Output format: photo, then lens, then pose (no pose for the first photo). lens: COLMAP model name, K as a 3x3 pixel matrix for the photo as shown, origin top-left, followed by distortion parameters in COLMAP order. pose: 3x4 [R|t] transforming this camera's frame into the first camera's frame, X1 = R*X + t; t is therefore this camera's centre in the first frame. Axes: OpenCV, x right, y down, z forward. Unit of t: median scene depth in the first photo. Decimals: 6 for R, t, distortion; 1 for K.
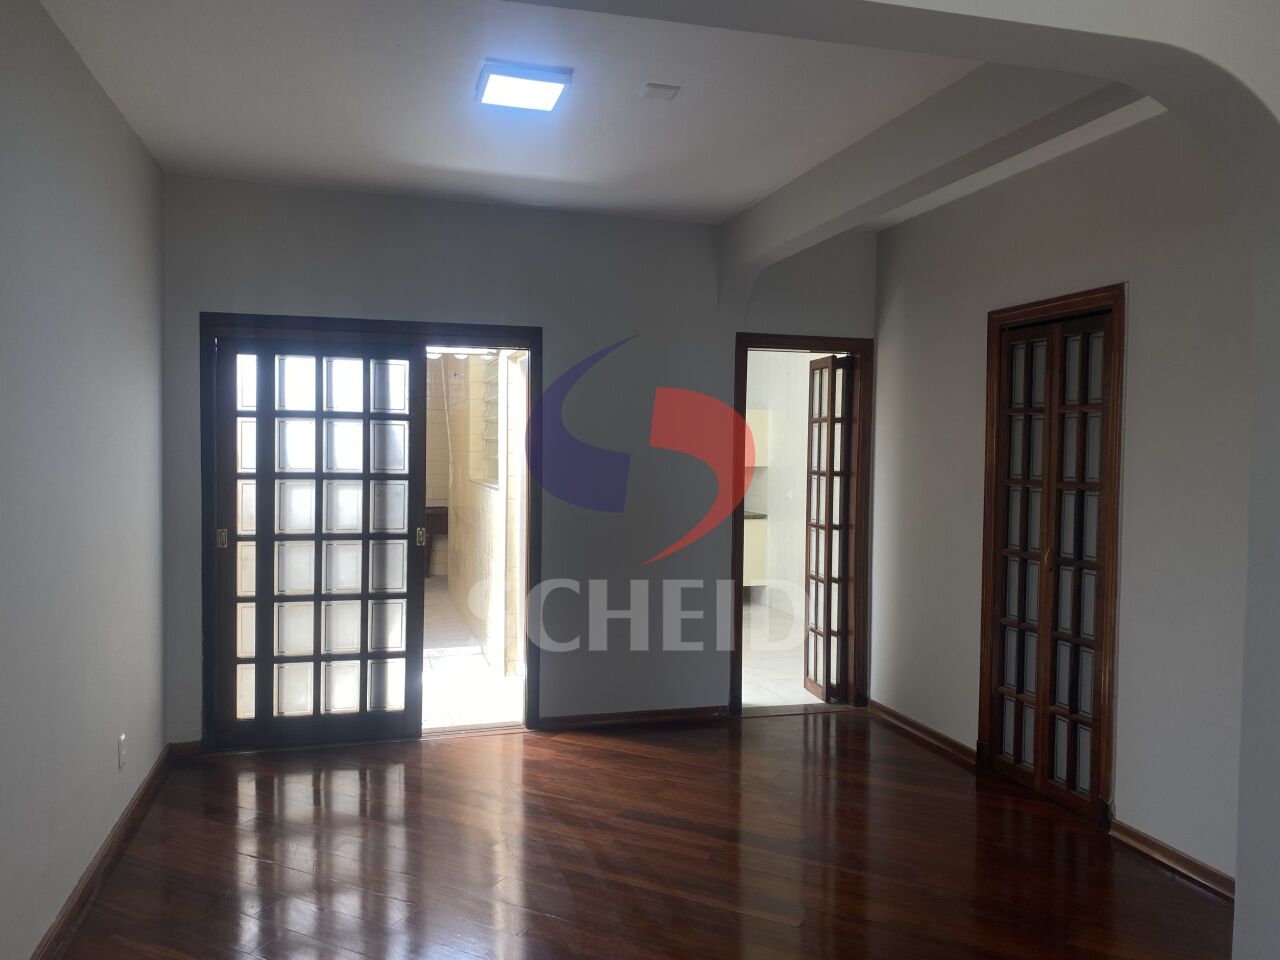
lens RADIAL K [[977.2, 0, 623.2], [0, 977.2, 482.9], [0, 0, 1]] dist [0.019928, -0.010607]
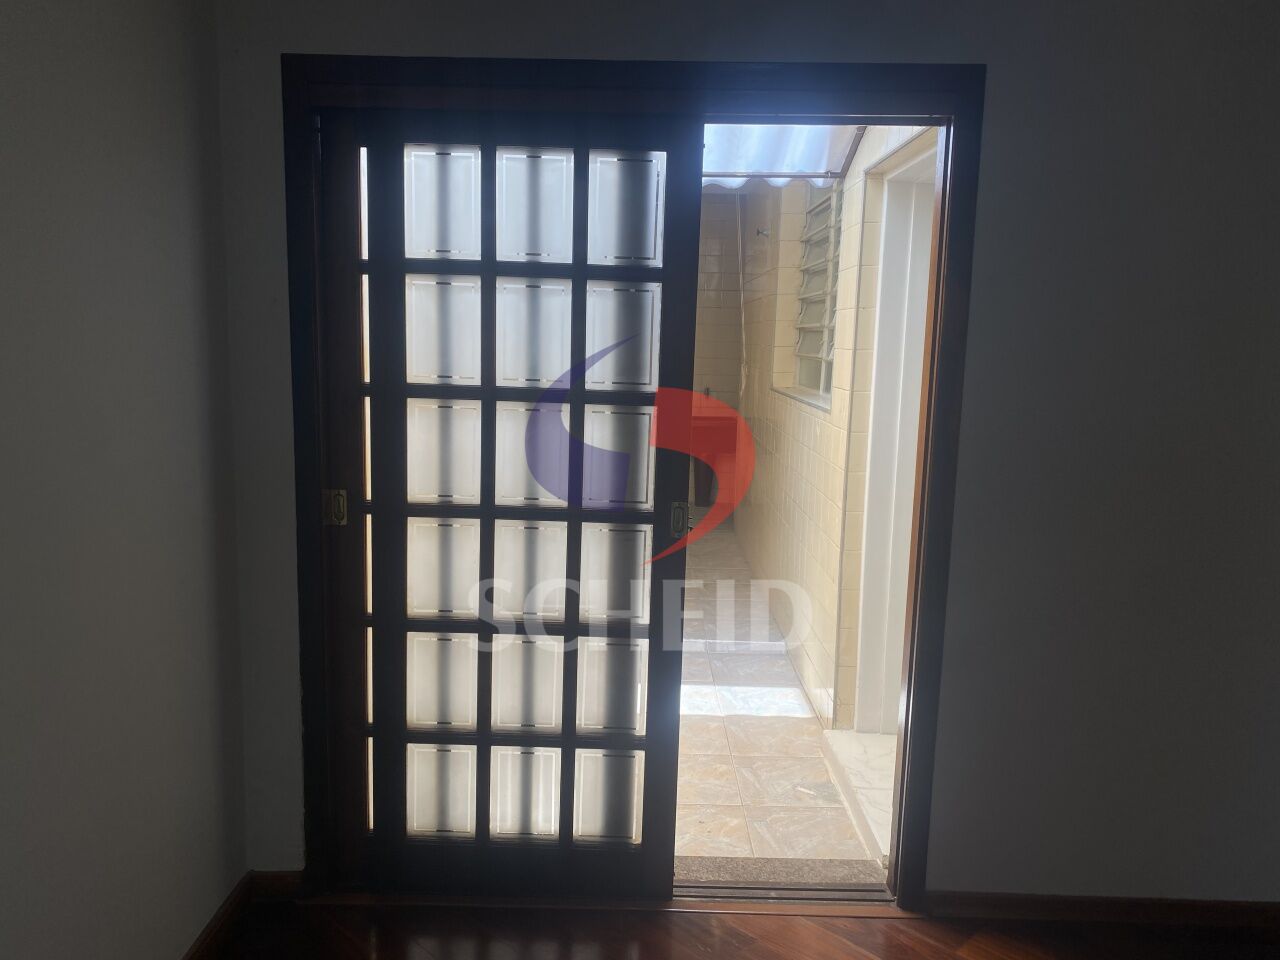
lens RADIAL K [[977.2, 0, 623.2], [0, 977.2, 482.9], [0, 0, 1]] dist [0.019928, -0.010607]
pose [[0.960531, 0.052665, -0.273144, -0.100689], [-0.022997, 0.993587, 0.110704, -0.016016], [0.277222, -0.100053, 0.955582, 0.461554]]
